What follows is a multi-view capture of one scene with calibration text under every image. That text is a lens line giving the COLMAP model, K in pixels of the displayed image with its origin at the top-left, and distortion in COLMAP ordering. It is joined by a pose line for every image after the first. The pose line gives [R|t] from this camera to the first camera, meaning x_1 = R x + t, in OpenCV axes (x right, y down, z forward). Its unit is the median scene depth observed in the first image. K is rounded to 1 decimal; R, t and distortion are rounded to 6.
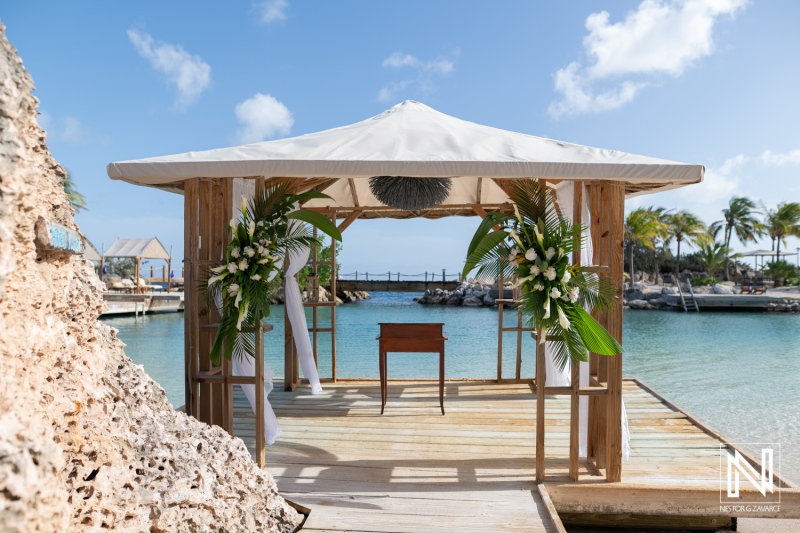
lens RADIAL K [[588.7, 0, 400.0], [0, 588.7, 266.5], [0, 0, 1]] dist [-0.037431, 0.038332]
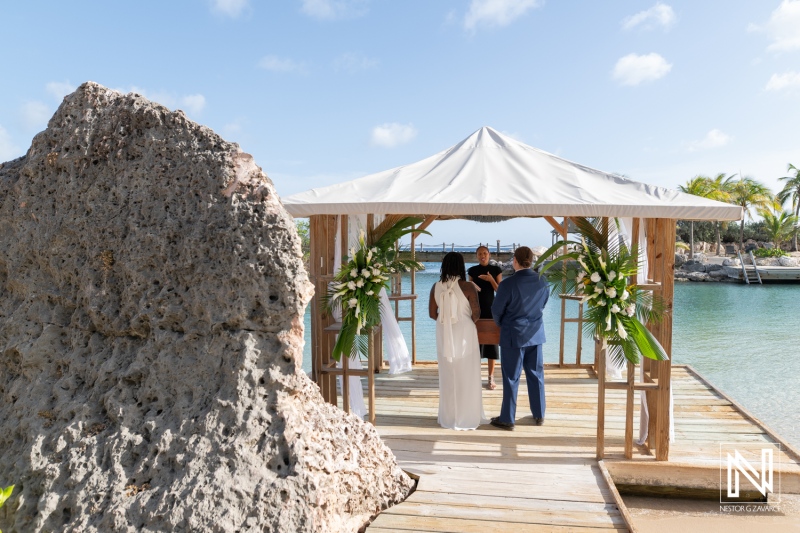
lens RADIAL K [[588.7, 0, 400.0], [0, 588.7, 266.5], [0, 0, 1]] dist [-0.037431, 0.038332]
pose [[0.996186, -0.000798, -0.087254, -0.072540], [0.005700, 0.998418, 0.055941, -0.107404], [0.087072, -0.056225, 0.994614, -0.237760]]
